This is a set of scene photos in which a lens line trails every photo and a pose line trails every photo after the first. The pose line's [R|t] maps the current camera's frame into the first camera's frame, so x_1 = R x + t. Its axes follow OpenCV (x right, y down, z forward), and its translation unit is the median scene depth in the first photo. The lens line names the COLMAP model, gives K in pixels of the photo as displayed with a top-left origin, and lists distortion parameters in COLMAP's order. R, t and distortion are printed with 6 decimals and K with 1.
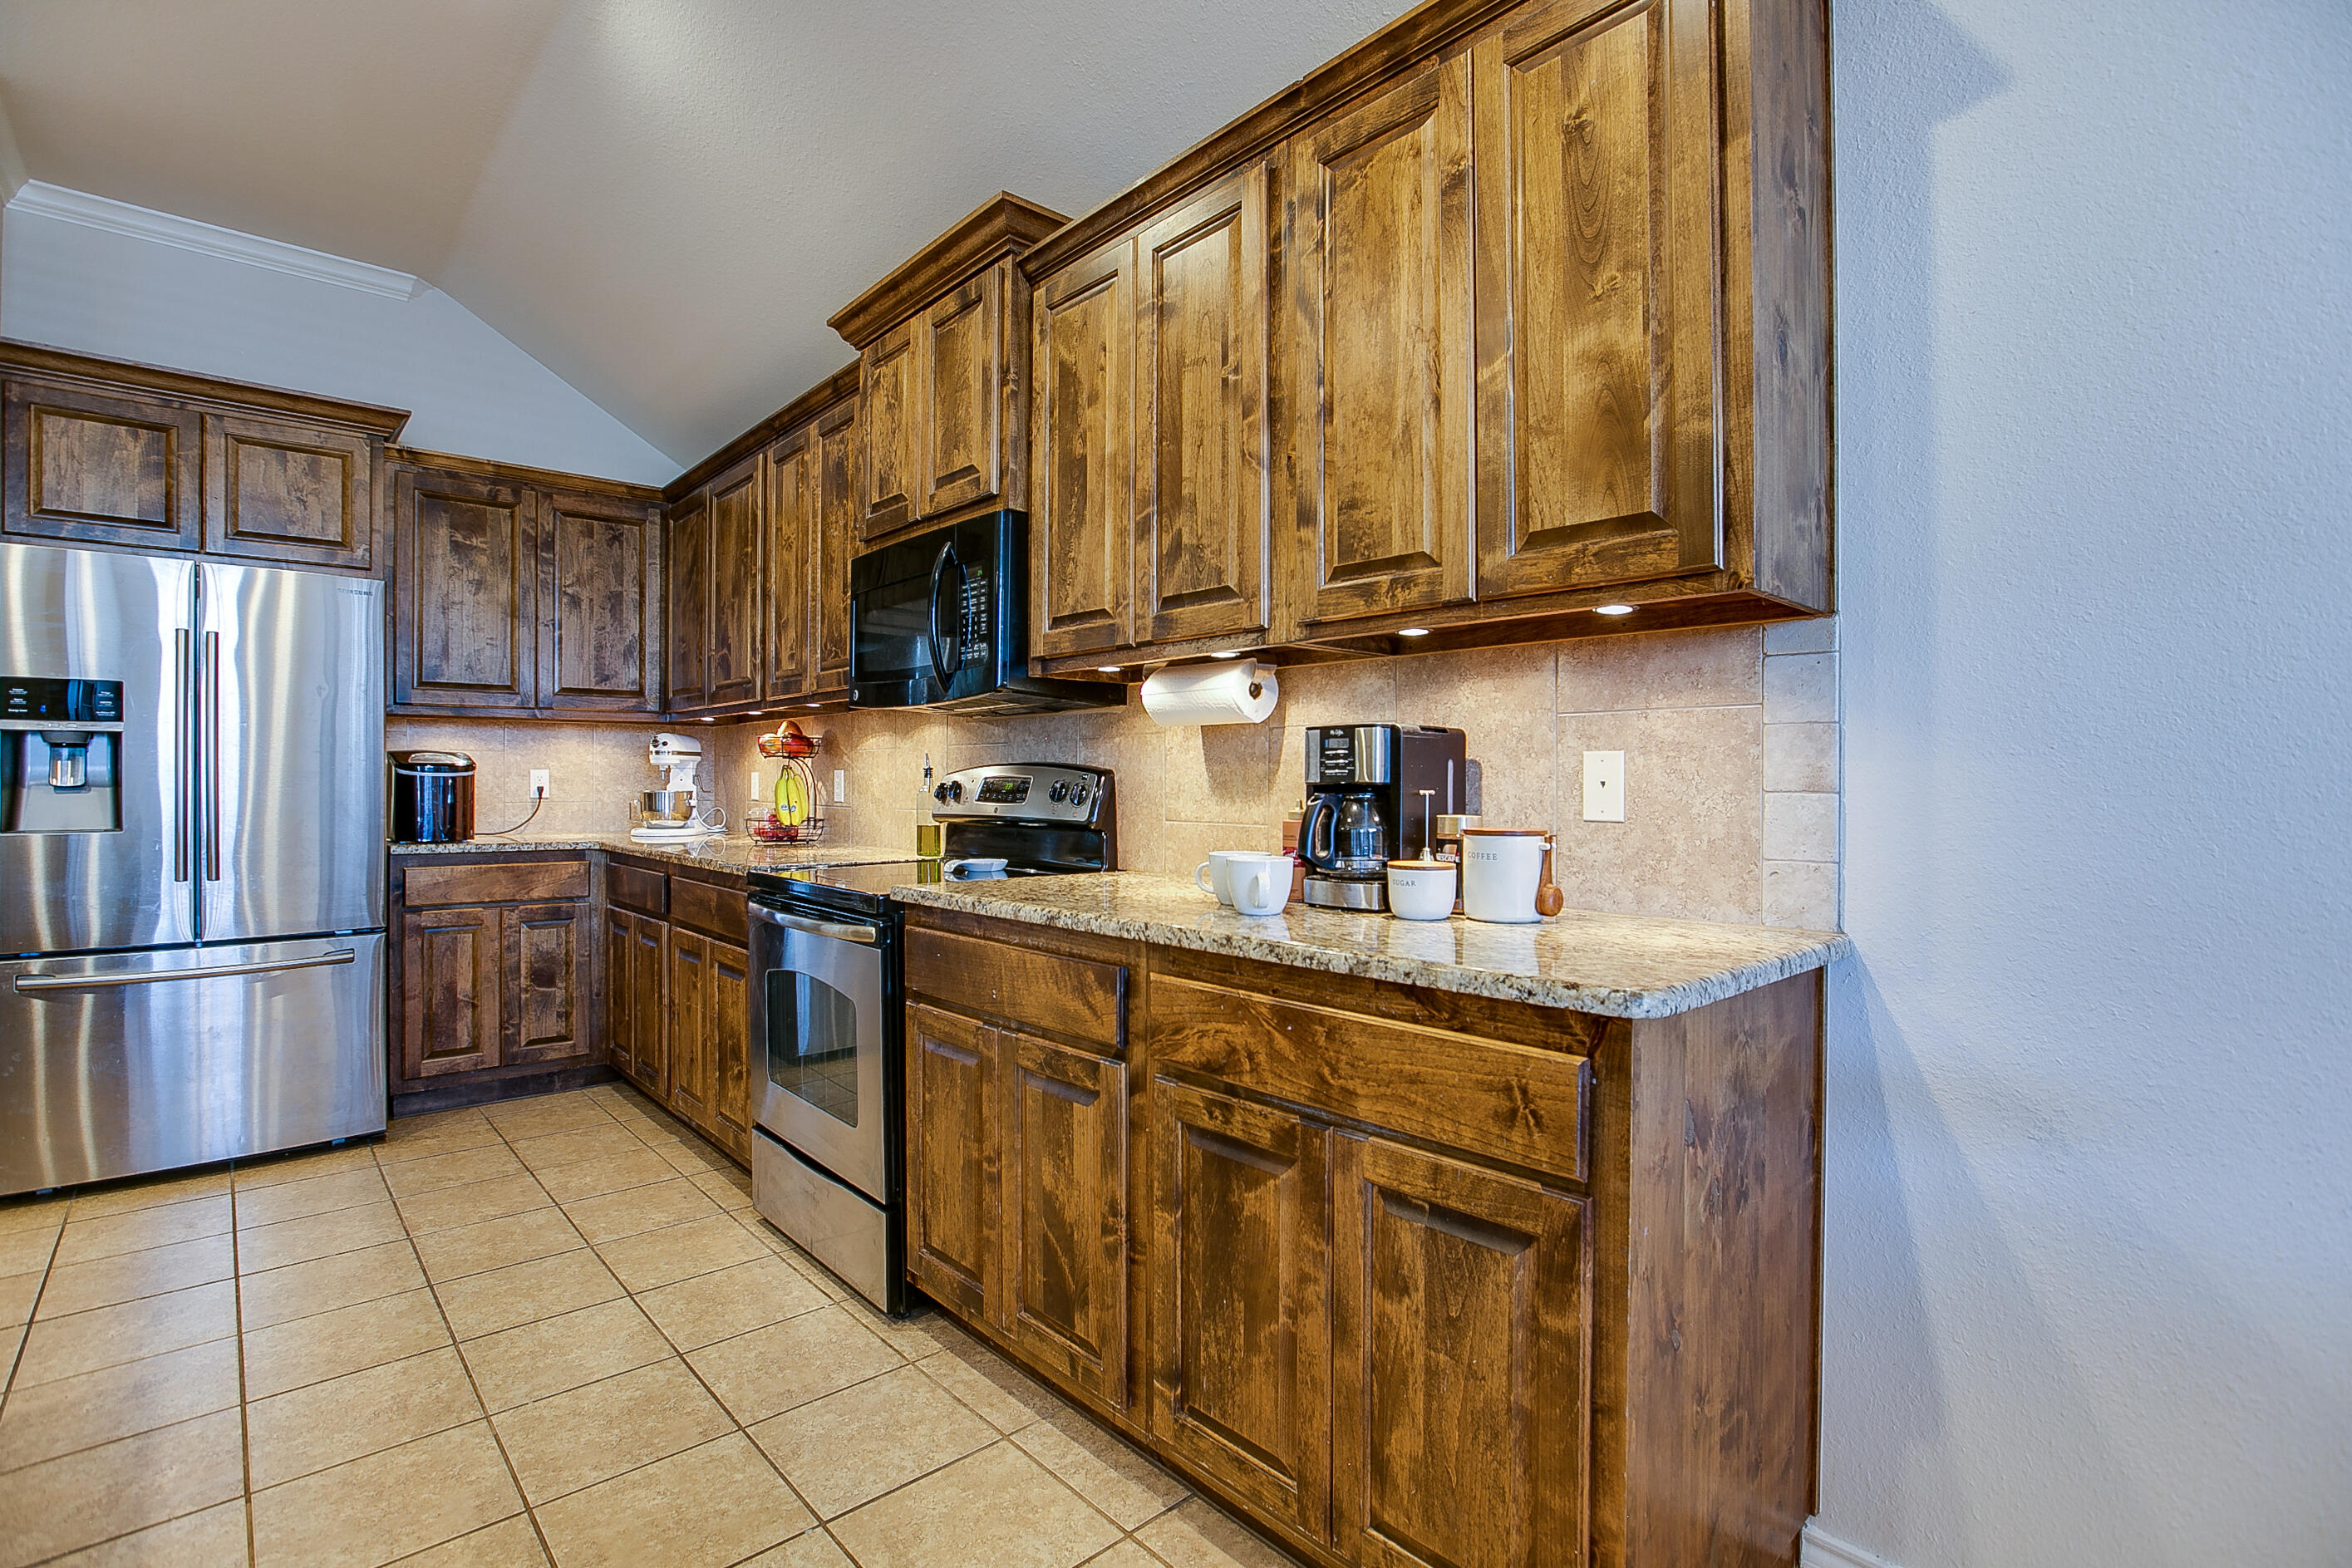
lens RADIAL K [[1094.6, 0, 1182.0], [0, 1094.6, 783.0], [0, 0, 1]] dist [-0.045072, 0.011139]
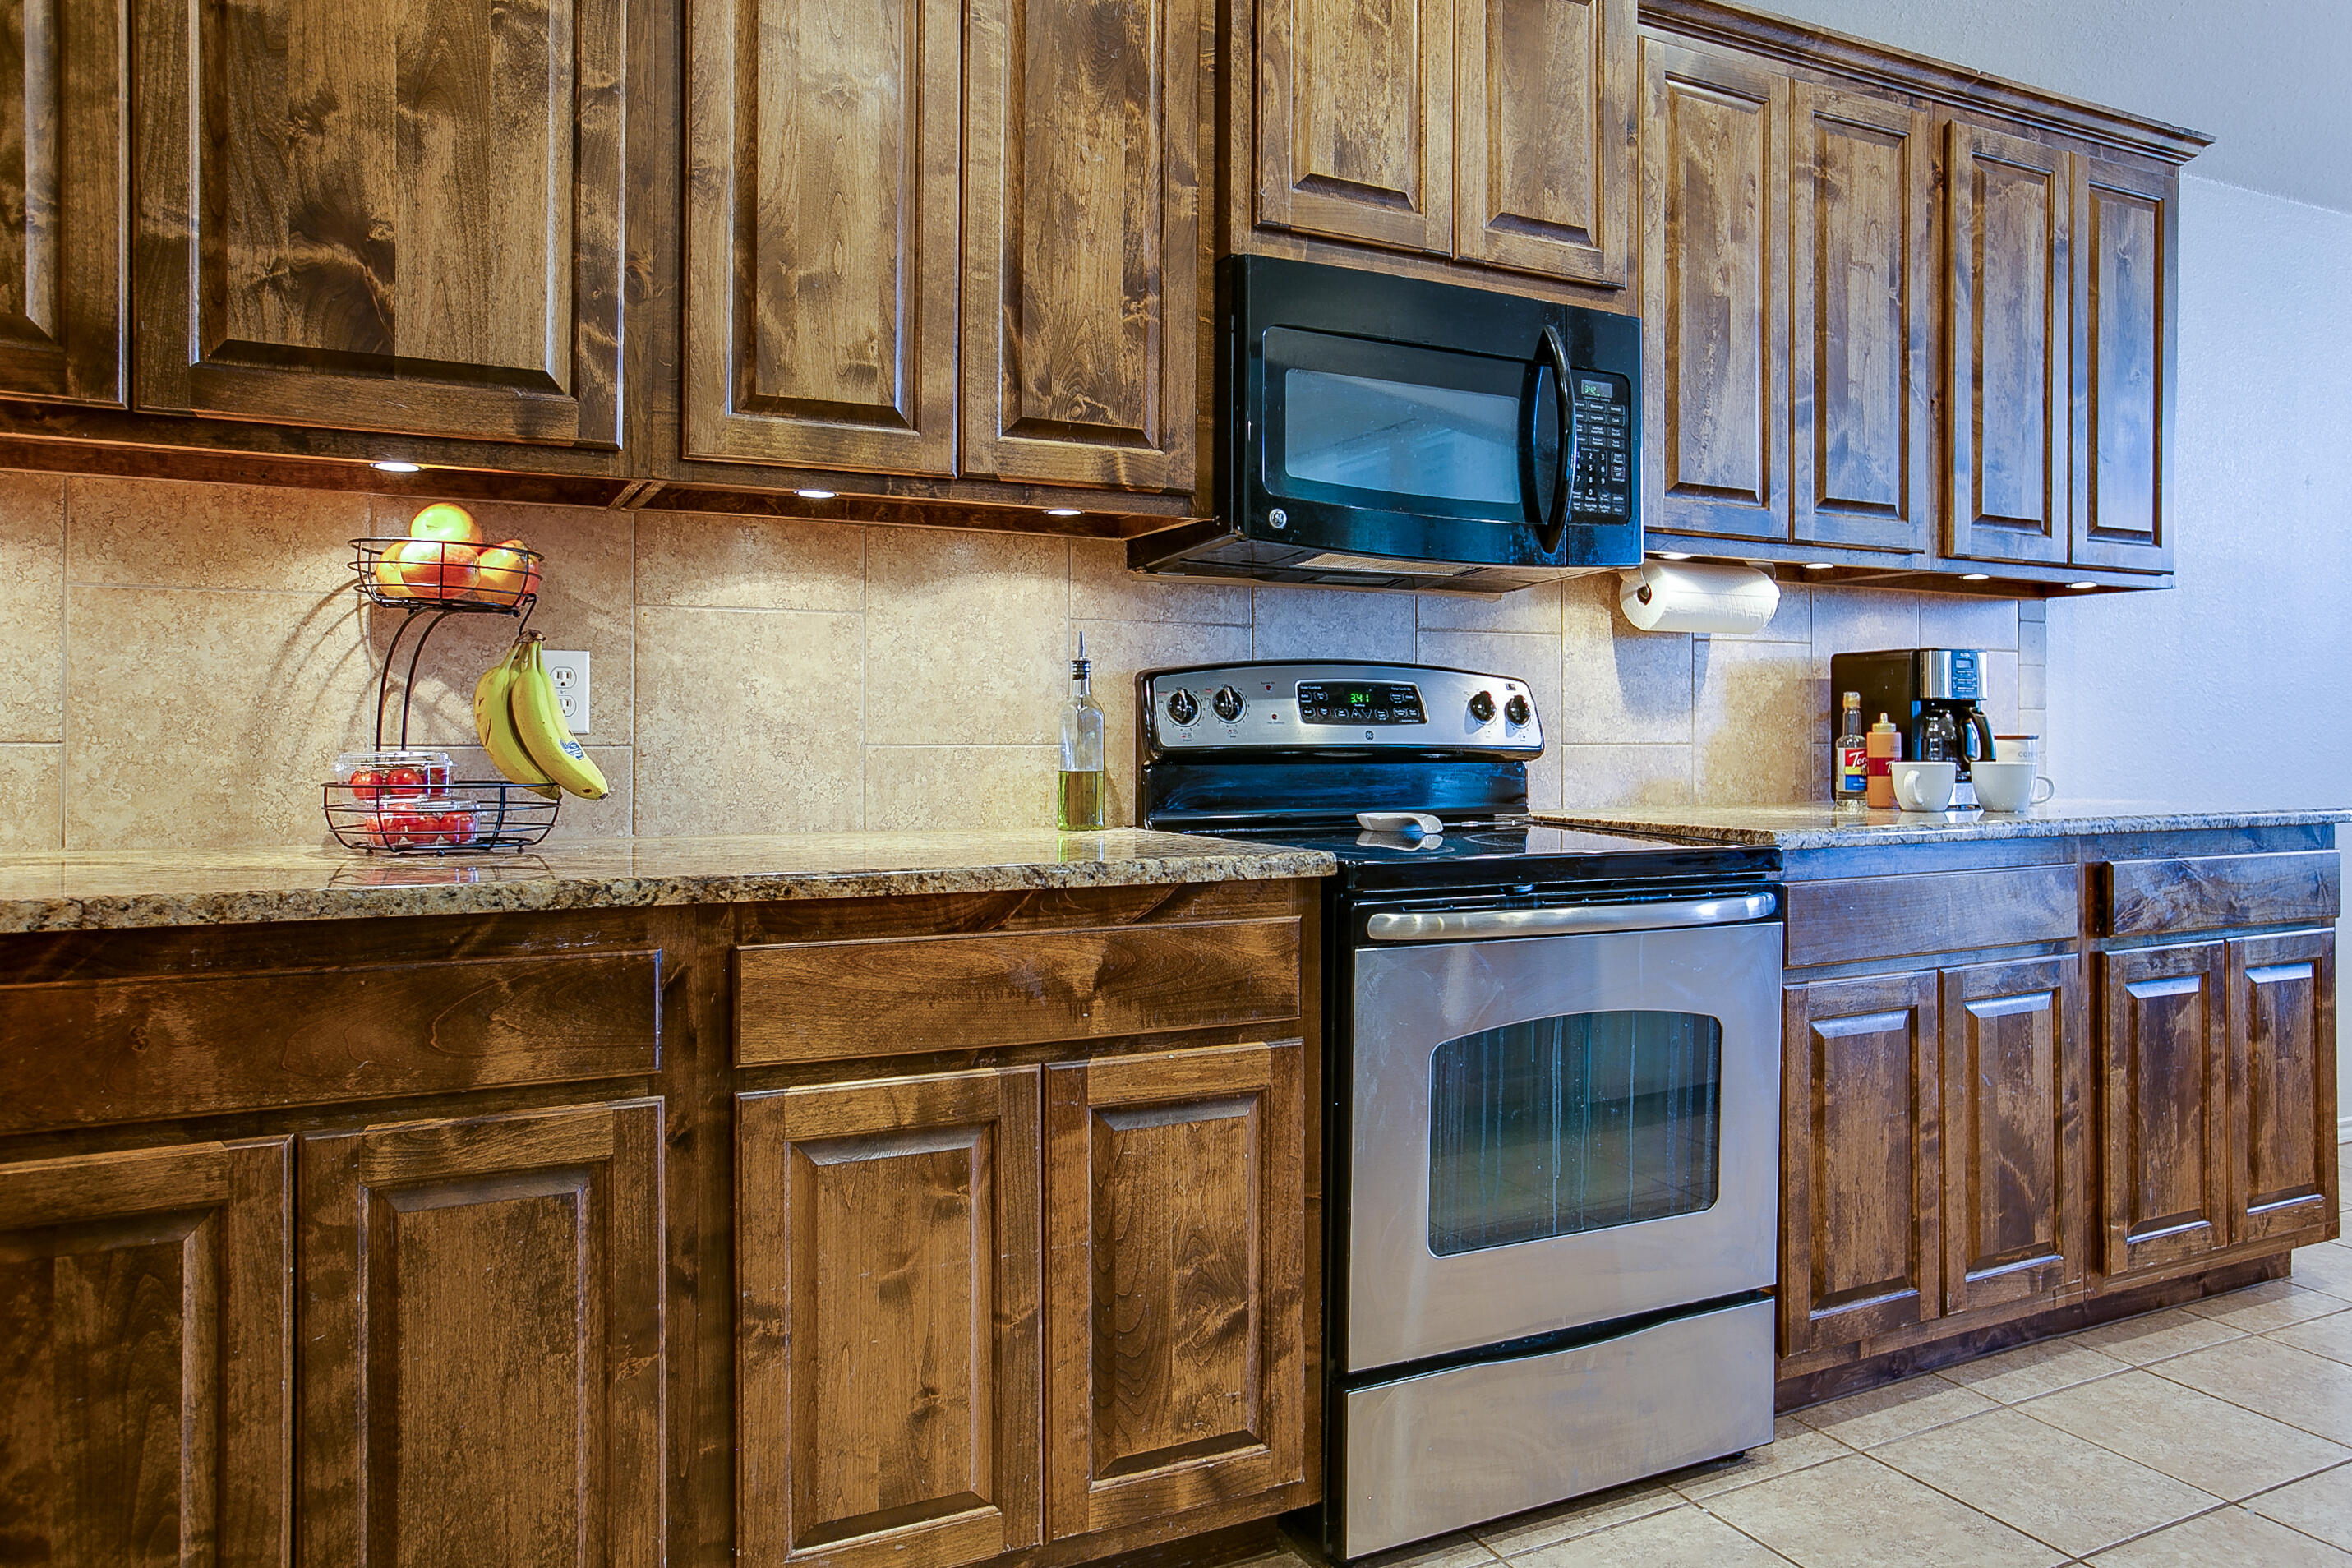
lens RADIAL K [[1523.7, 0, 1182.8], [0, 1523.7, 734.0], [0, 0, 1]] dist [0.000286, 0.009512]
pose [[0.275623, -0.001175, 0.961265, -1.510879], [-0.000346, 0.999999, 0.001321, 0.033256], [-0.961266, -0.000696, 0.275622, 1.241075]]
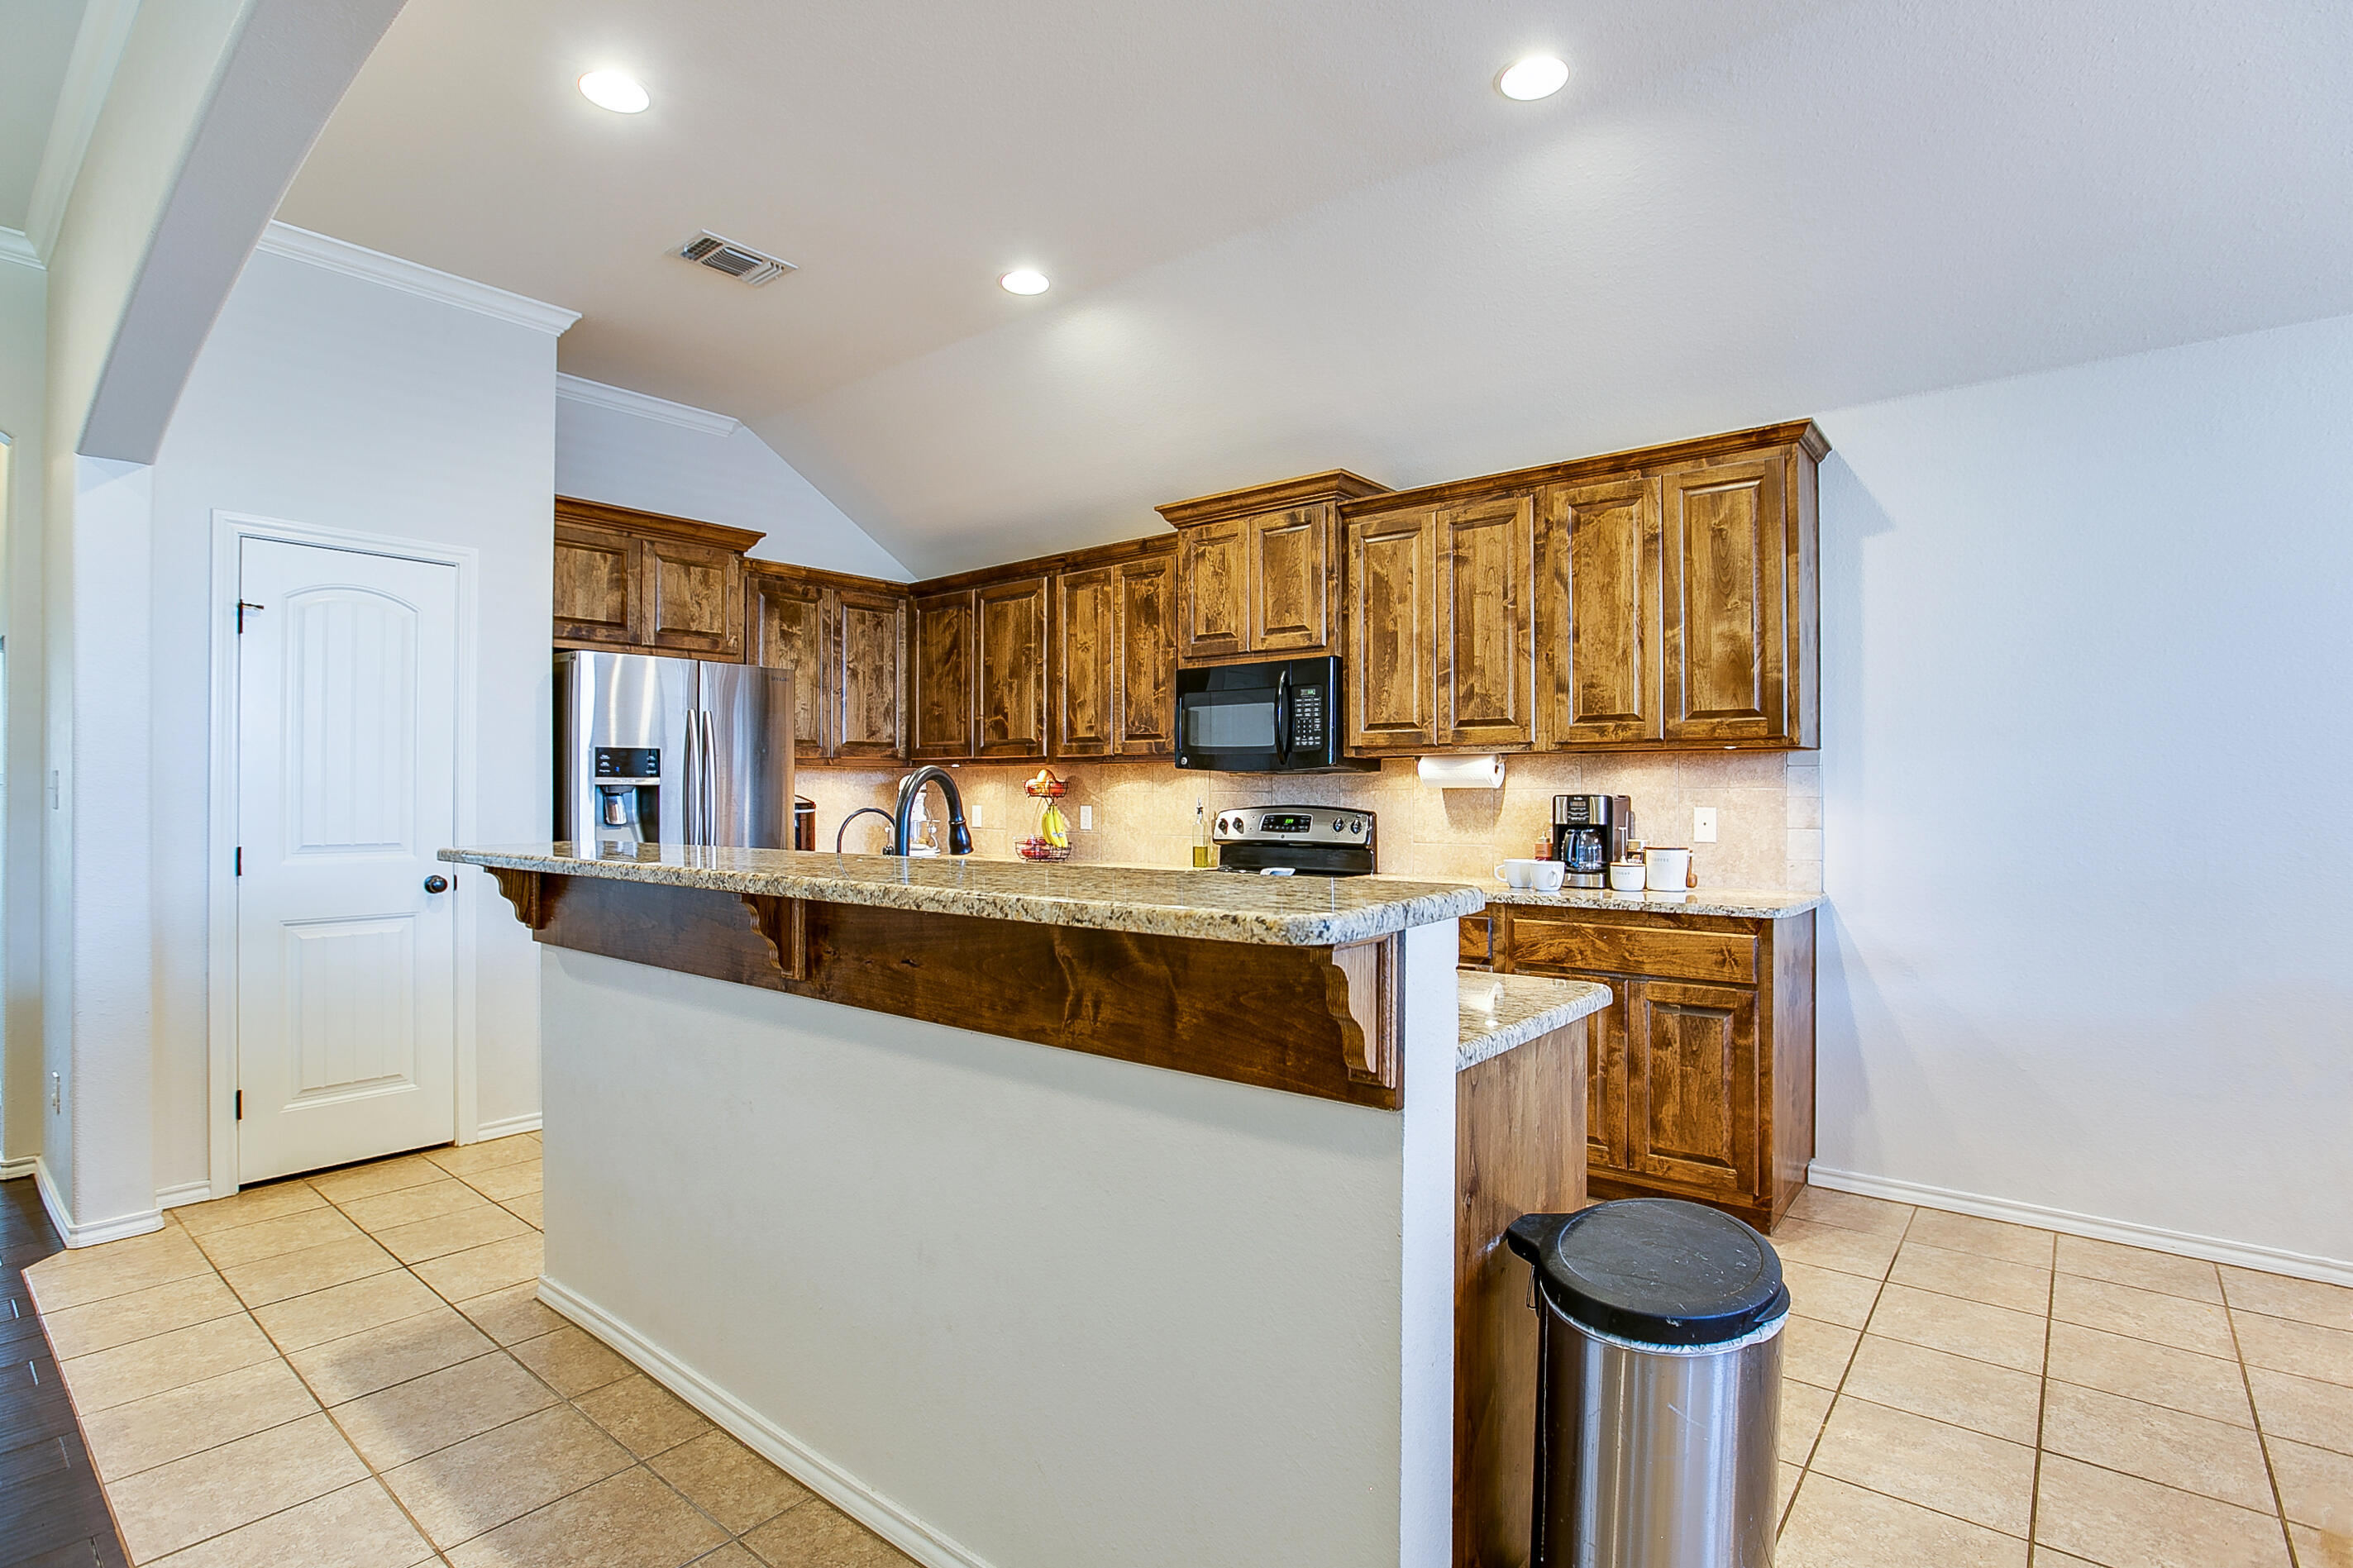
lens RADIAL K [[1152.7, 0, 1184.2], [0, 1152.7, 788.1], [0, 0, 1]] dist [-0.049952, 0.001429]
pose [[0.988133, -0.001577, 0.153596, -0.804250], [0.002472, 0.999981, -0.005635, -0.050475], [-0.153584, 0.005948, 0.988118, -0.852081]]
